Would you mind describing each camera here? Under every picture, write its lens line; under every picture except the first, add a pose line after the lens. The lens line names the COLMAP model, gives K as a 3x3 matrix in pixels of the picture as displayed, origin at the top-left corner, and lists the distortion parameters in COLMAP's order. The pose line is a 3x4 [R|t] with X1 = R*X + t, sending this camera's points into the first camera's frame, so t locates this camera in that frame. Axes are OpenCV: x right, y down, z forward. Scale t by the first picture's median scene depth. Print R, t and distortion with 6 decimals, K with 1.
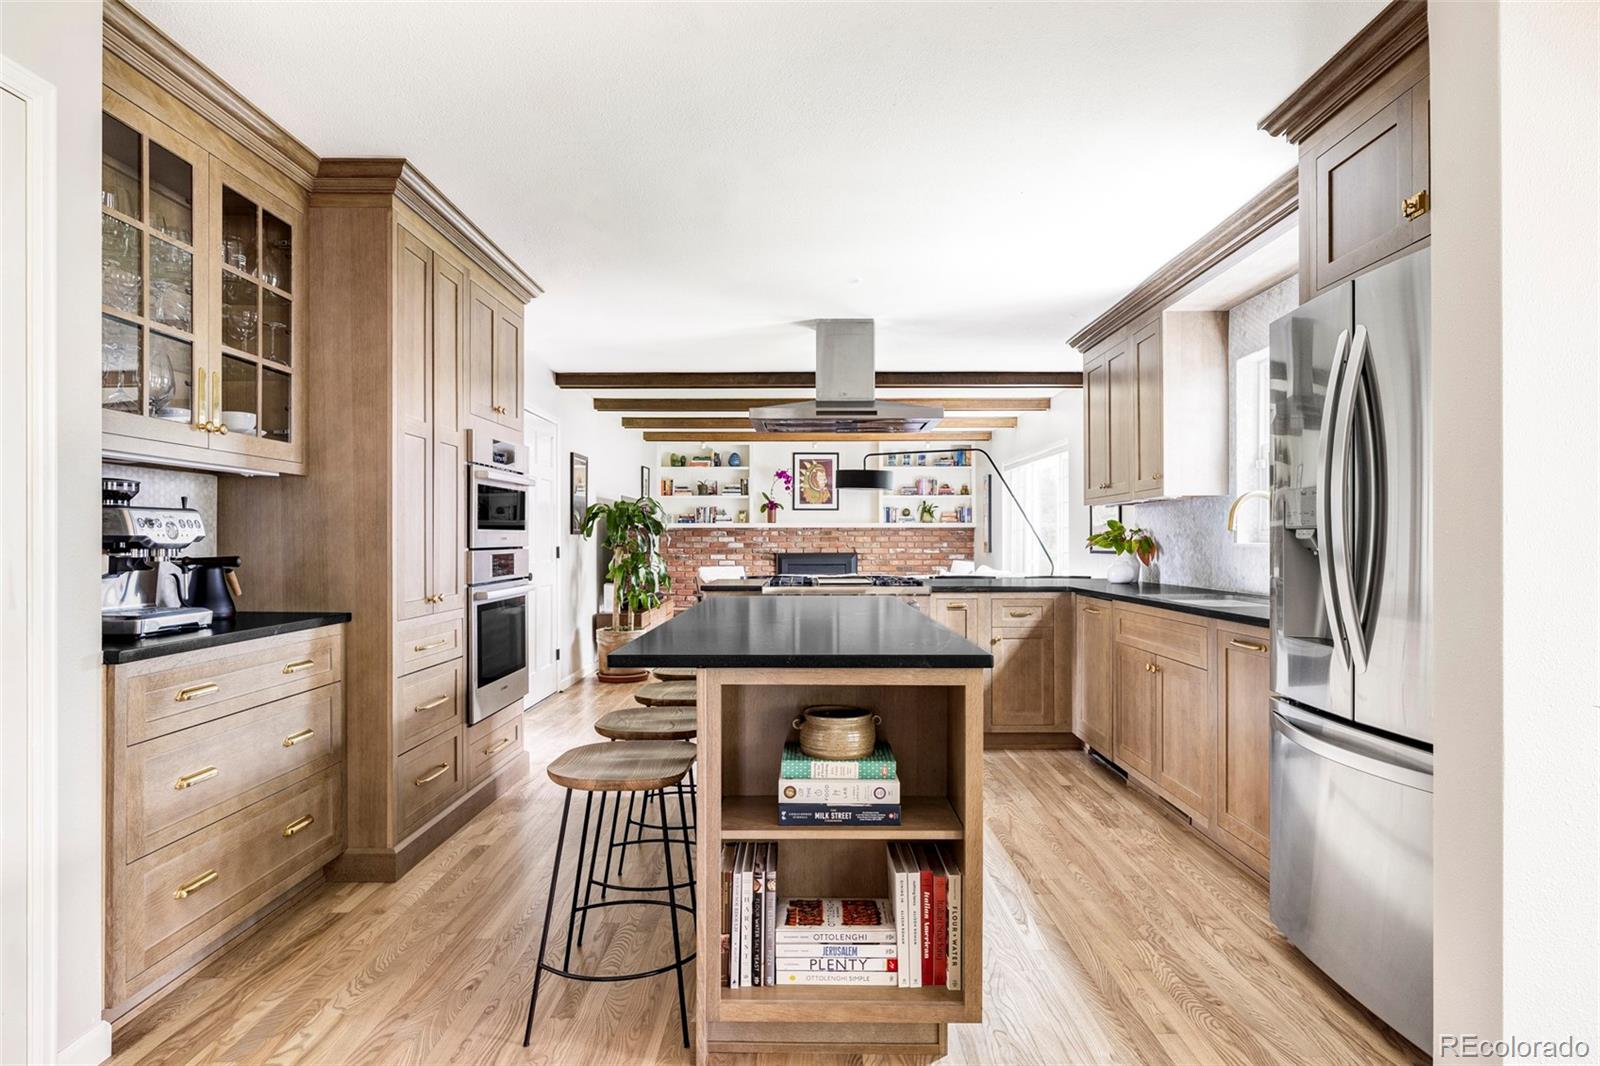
lens RADIAL K [[885.2, 0, 762.8], [0, 885.2, 541.9], [0, 0, 1]] dist [0.001979, -0.002294]
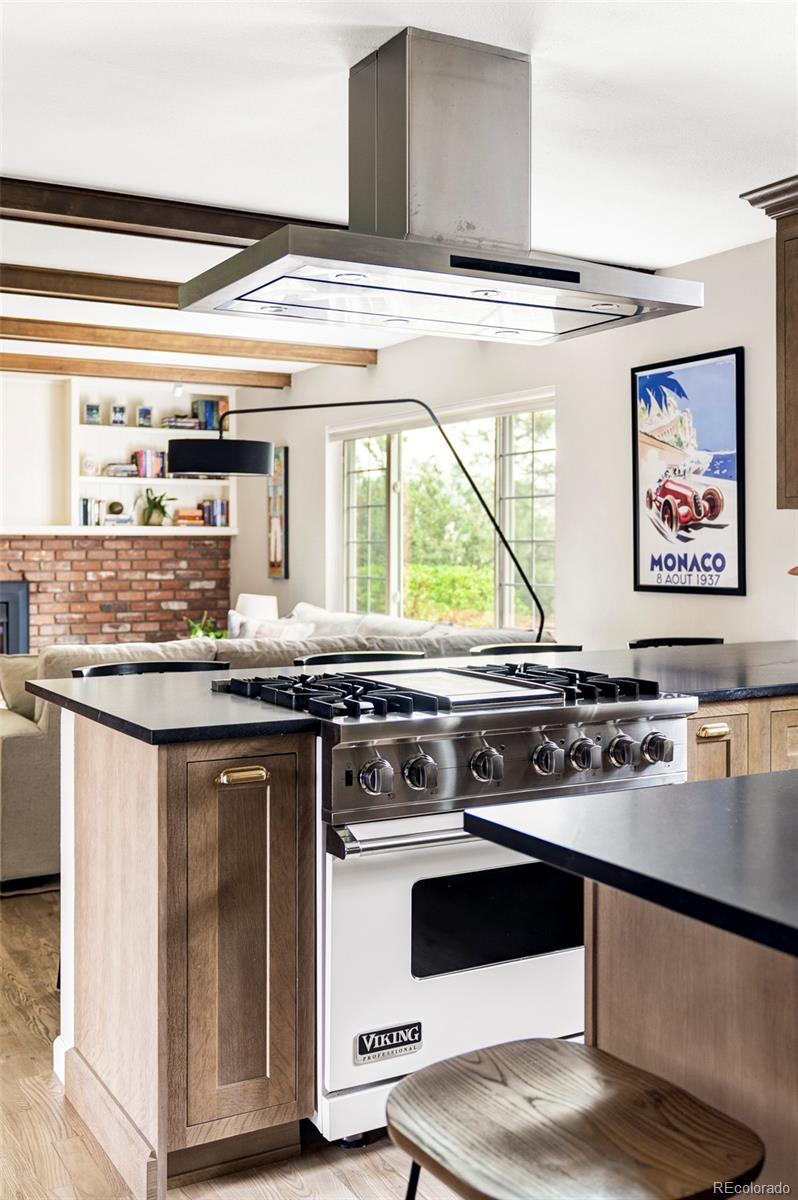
lens RADIAL K [[1238.0, 0, 376.6], [0, 1238.0, 551.1], [0, 0, 1]] dist [-0.045235, 0.000000]
pose [[0.857650, -0.002070, 0.514230, -0.250597], [-0.000009, 0.999992, 0.004040, -0.022134], [-0.514234, -0.003469, 0.857643, 0.580178]]
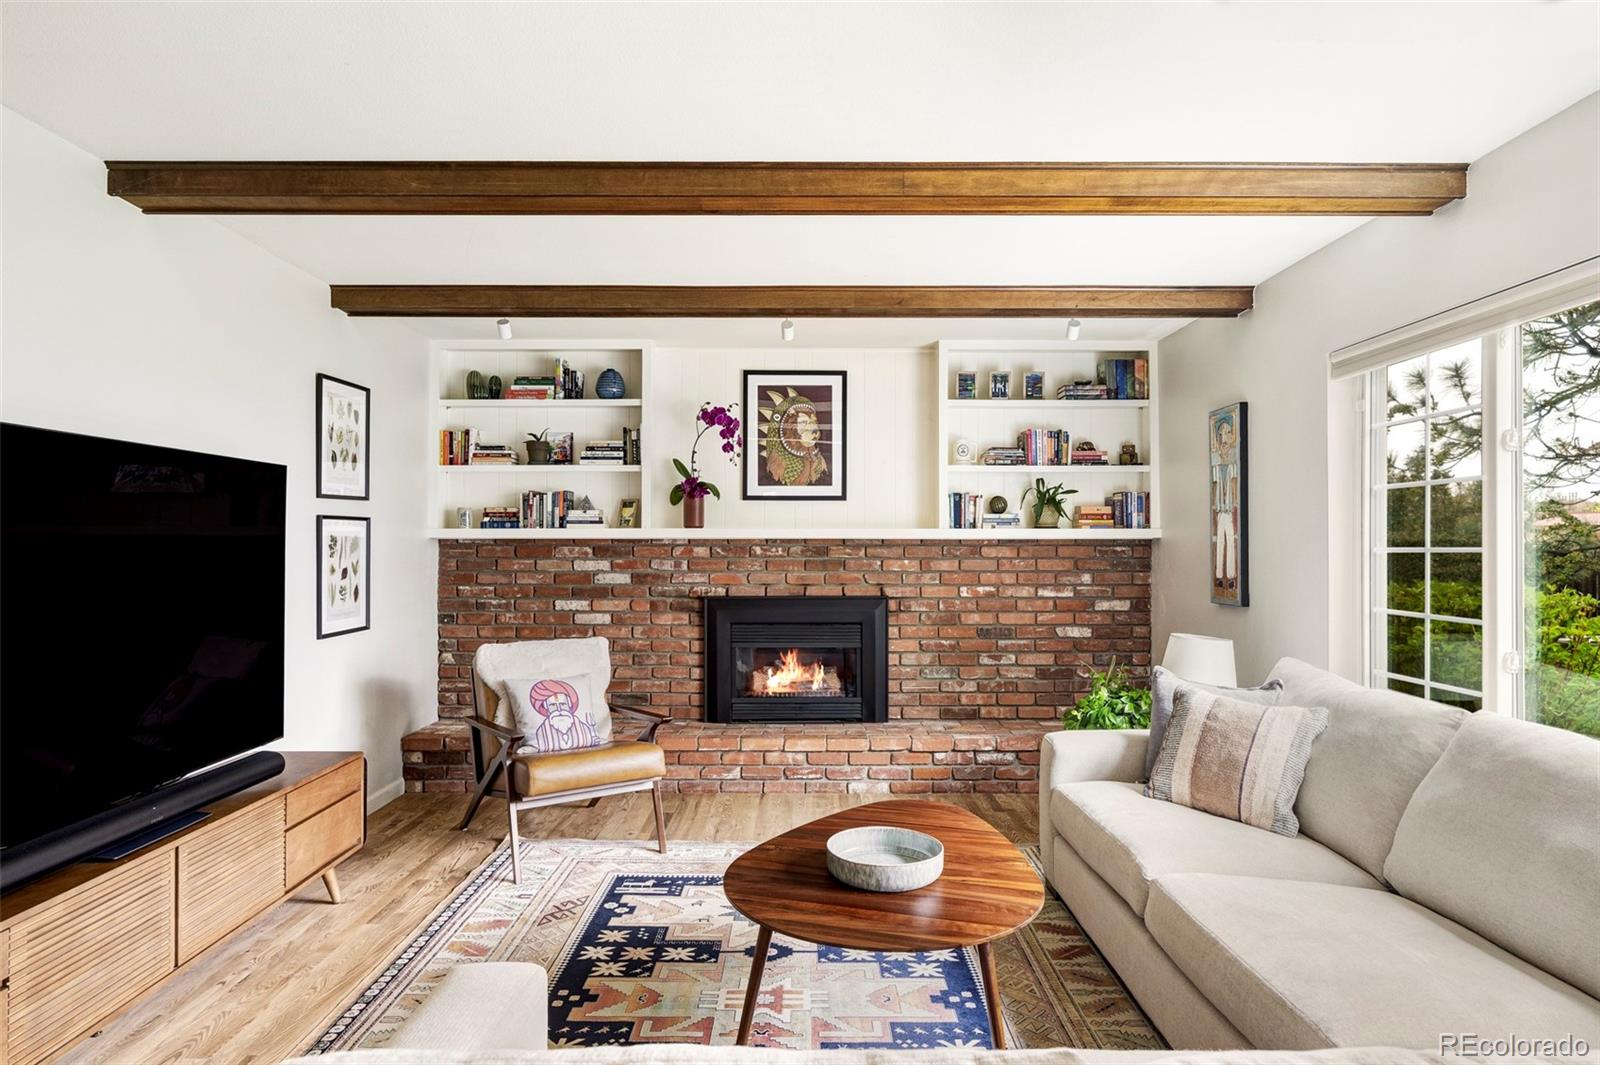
lens RADIAL K [[885.2, 0, 848.6], [0, 885.2, 539.8], [0, 0, 1]] dist [0.001979, -0.002294]
pose [[0.994908, 0.001492, 0.100774, 0.105993], [-0.000659, 0.999965, -0.008290, -0.030086], [-0.100783, 0.008181, 0.994875, 1.394979]]
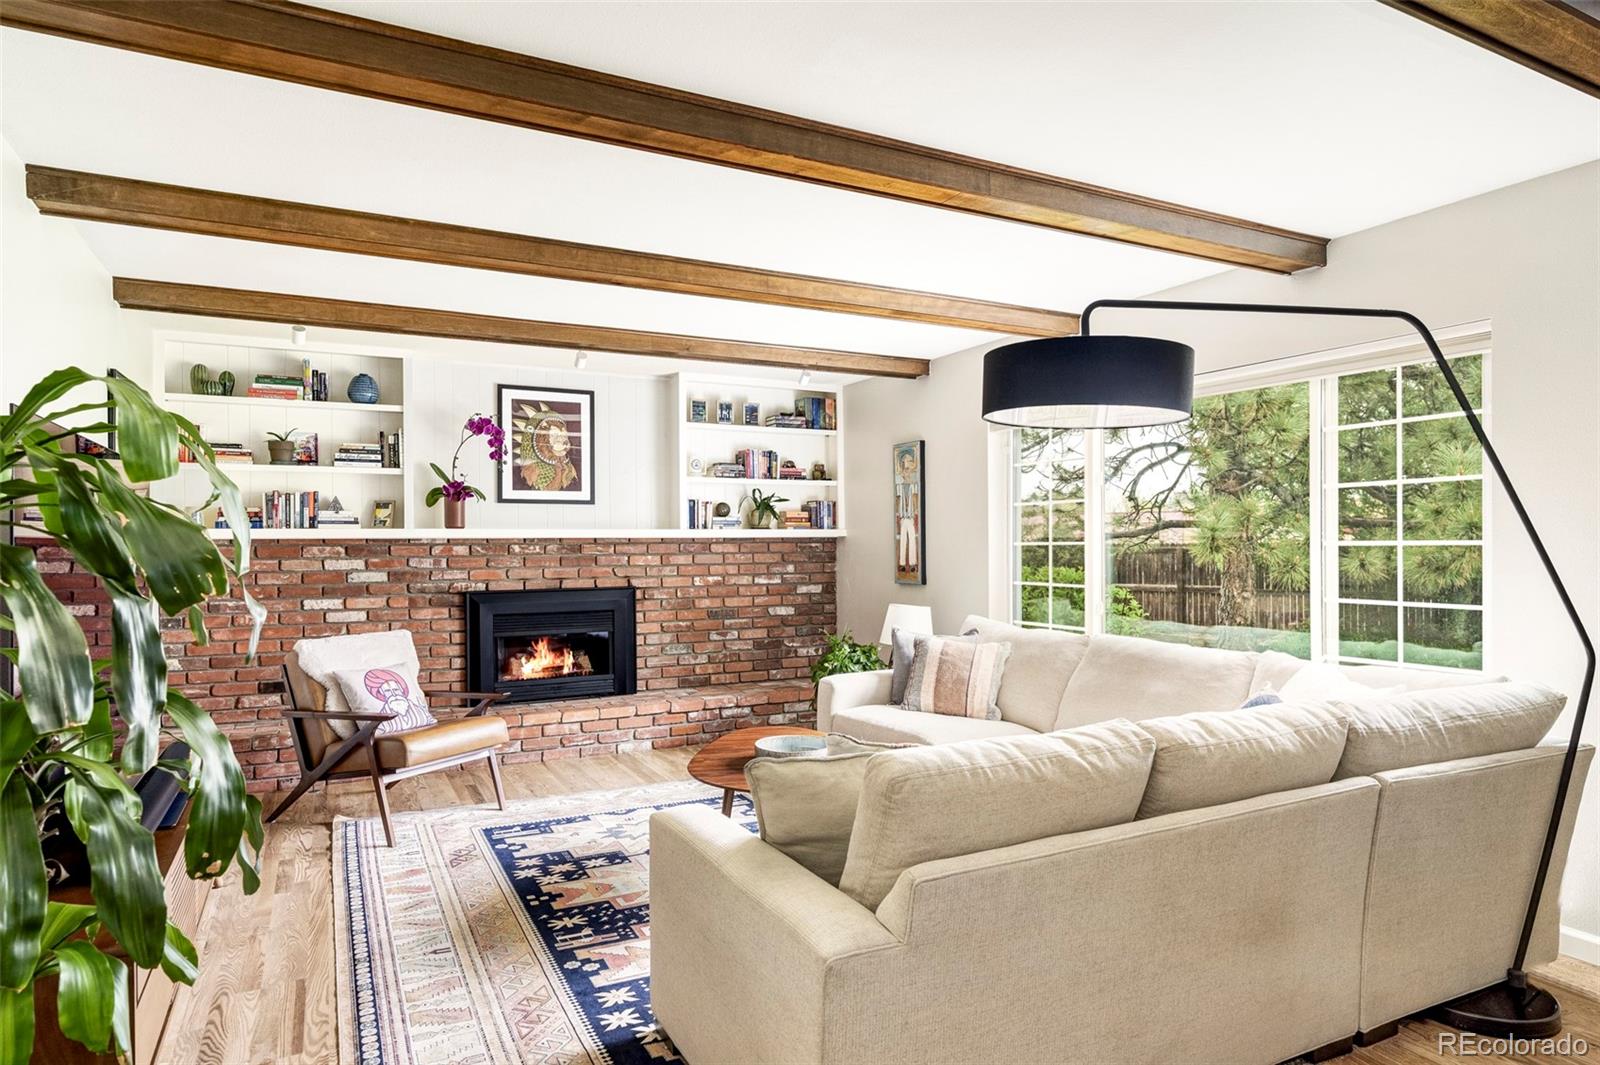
lens RADIAL K [[885.2, 0, 798.7], [0, 885.2, 548.3], [0, 0, 1]] dist [0.001979, -0.002294]
pose [[0.858069, -0.008016, 0.513472, -0.188588], [0.006509, 0.999968, 0.004734, -0.029659], [-0.513493, -0.000719, 0.858093, 1.256825]]
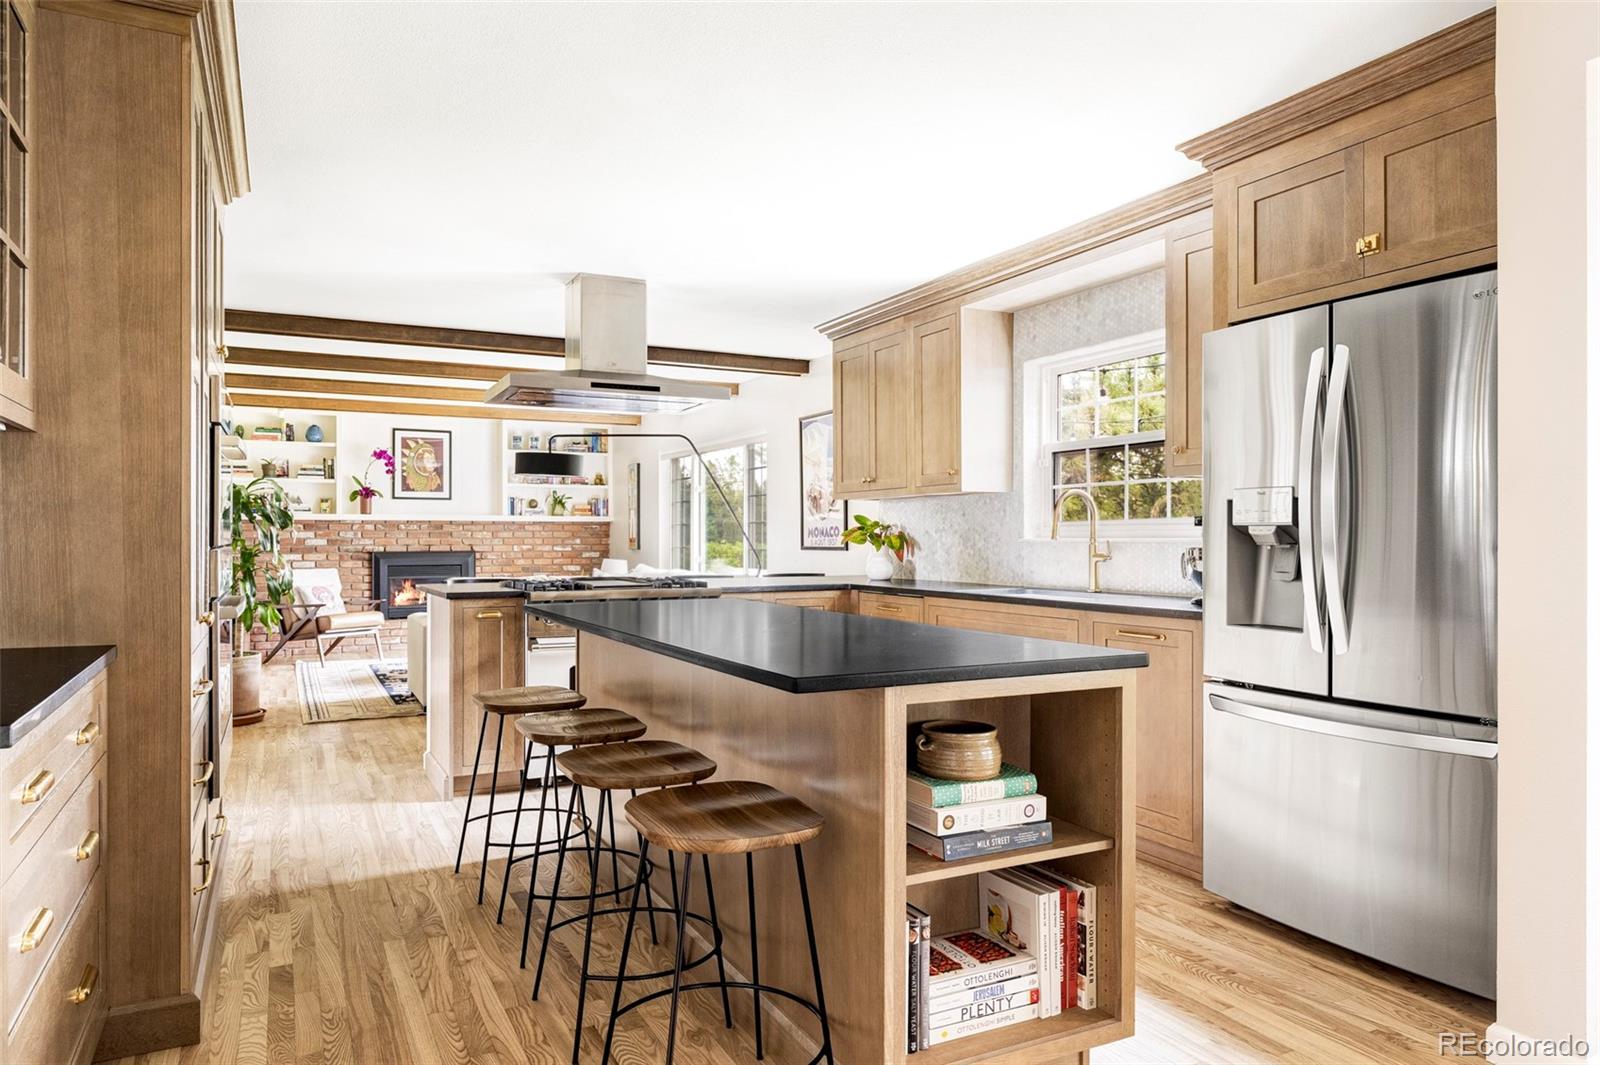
lens RADIAL K [[1007.3, 0, 733.3], [0, 1007.3, 538.4], [0, 0, 1]] dist [0.003002, -0.000658]
pose [[0.893269, 0.000196, 0.449522, -0.258594], [-0.000246, 1.000000, 0.000051, 0.000778], [-0.449522, -0.000156, 0.893269, 0.087440]]
